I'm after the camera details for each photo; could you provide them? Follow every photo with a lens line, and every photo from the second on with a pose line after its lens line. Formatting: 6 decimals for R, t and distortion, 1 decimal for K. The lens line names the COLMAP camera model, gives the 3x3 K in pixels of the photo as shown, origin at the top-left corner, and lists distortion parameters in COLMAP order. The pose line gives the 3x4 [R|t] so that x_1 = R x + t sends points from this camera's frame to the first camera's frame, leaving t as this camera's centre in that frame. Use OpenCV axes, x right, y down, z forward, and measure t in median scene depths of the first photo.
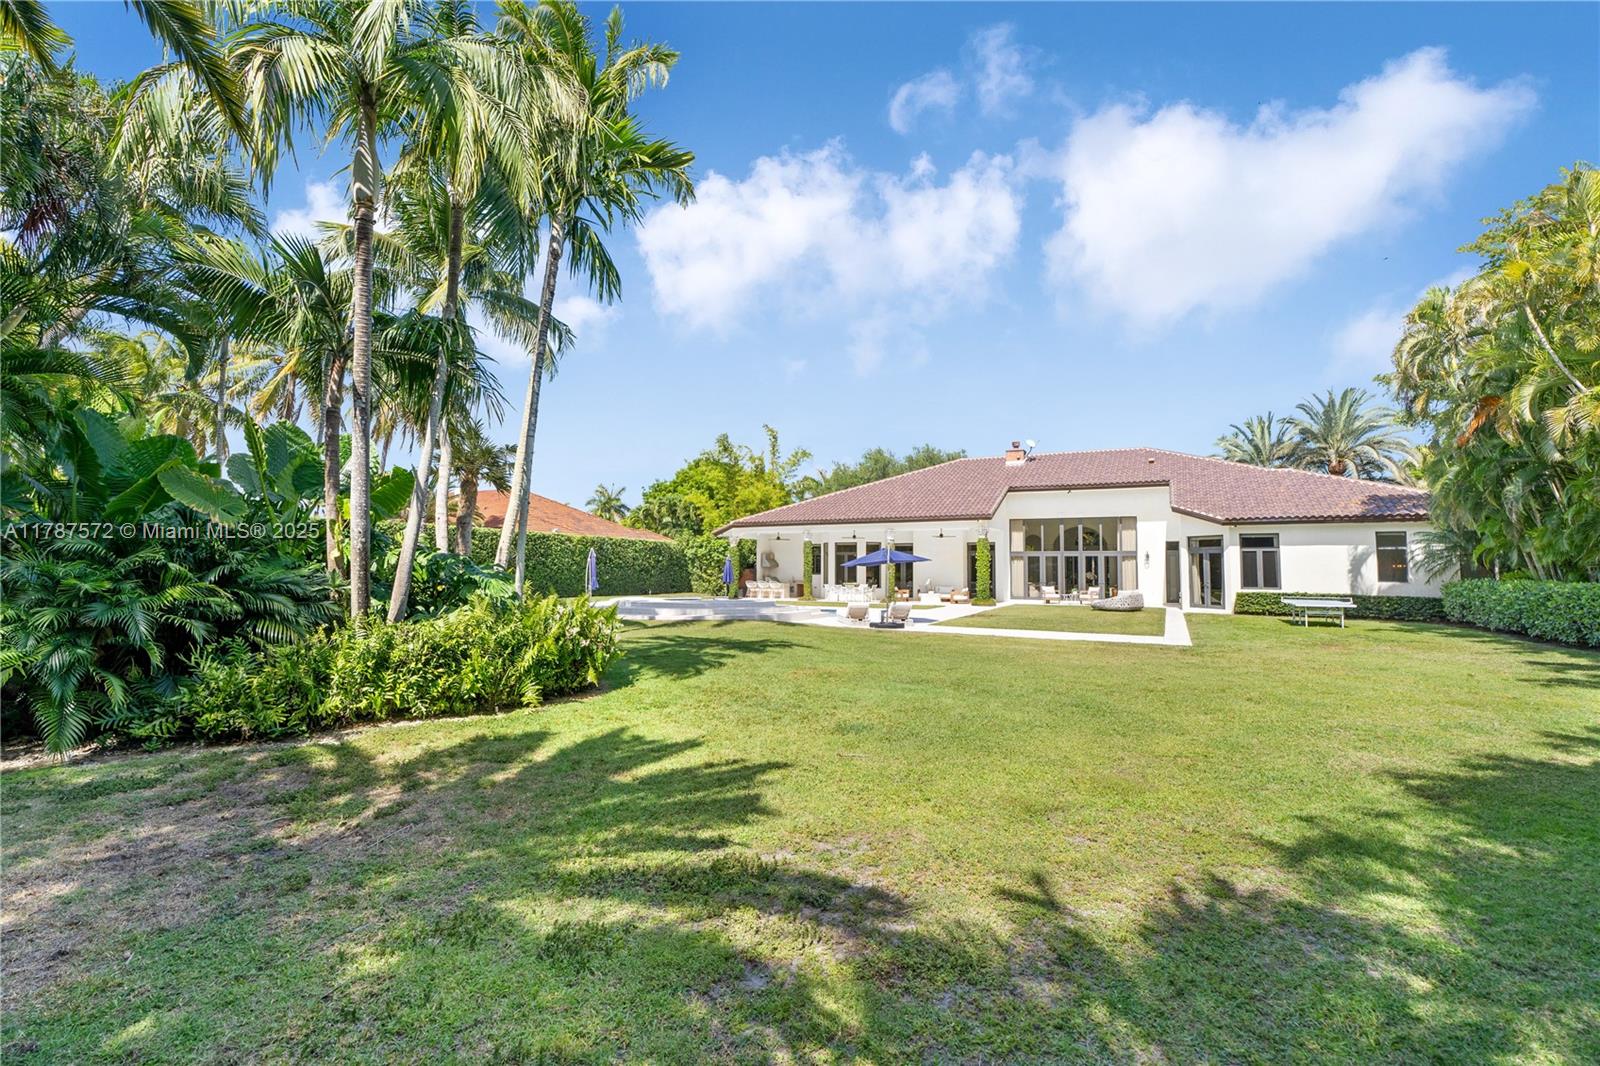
lens RADIAL K [[713.8, 0, 800.0], [0, 713.8, 533.0], [0, 0, 1]] dist [0.002047, -0.000103]
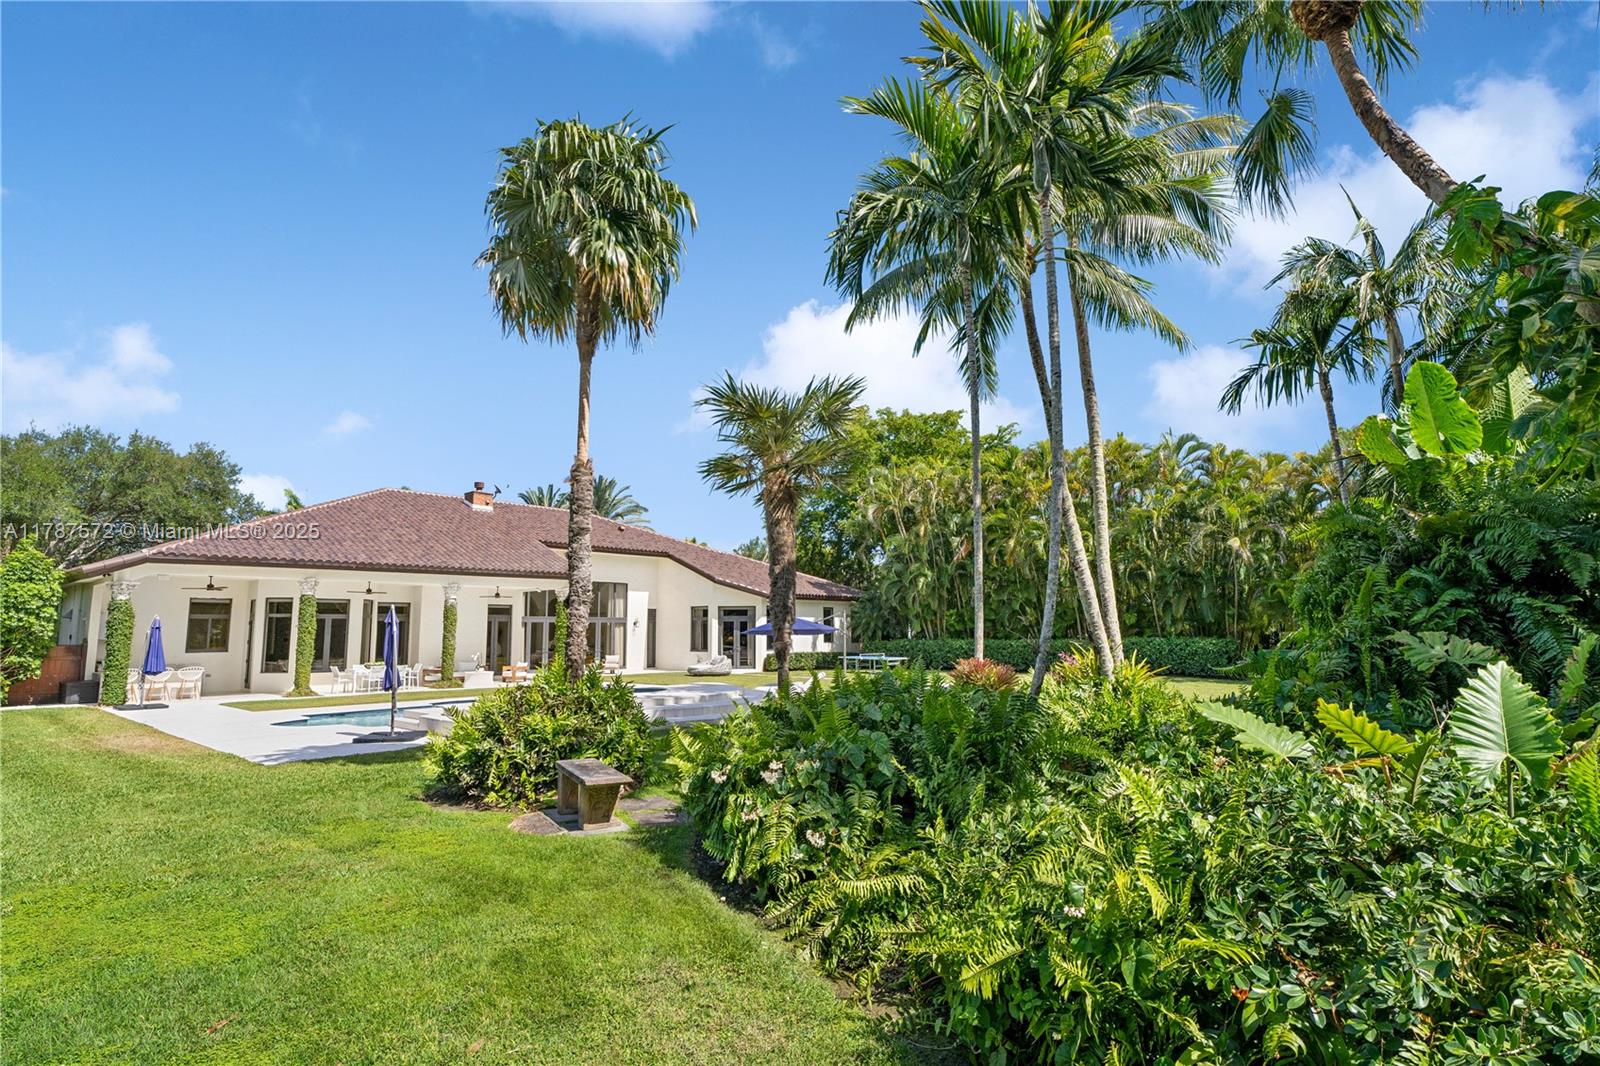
lens RADIAL K [[830.7, 0, 800.0], [0, 830.7, 533.0], [0, 0, 1]] dist [0.000118, 0.000056]
pose [[0.238056, 0.108453, 0.965177, -0.545588], [-0.035374, 0.994055, -0.102973, 0.015939], [-0.970607, -0.009629, 0.240477, 0.430199]]
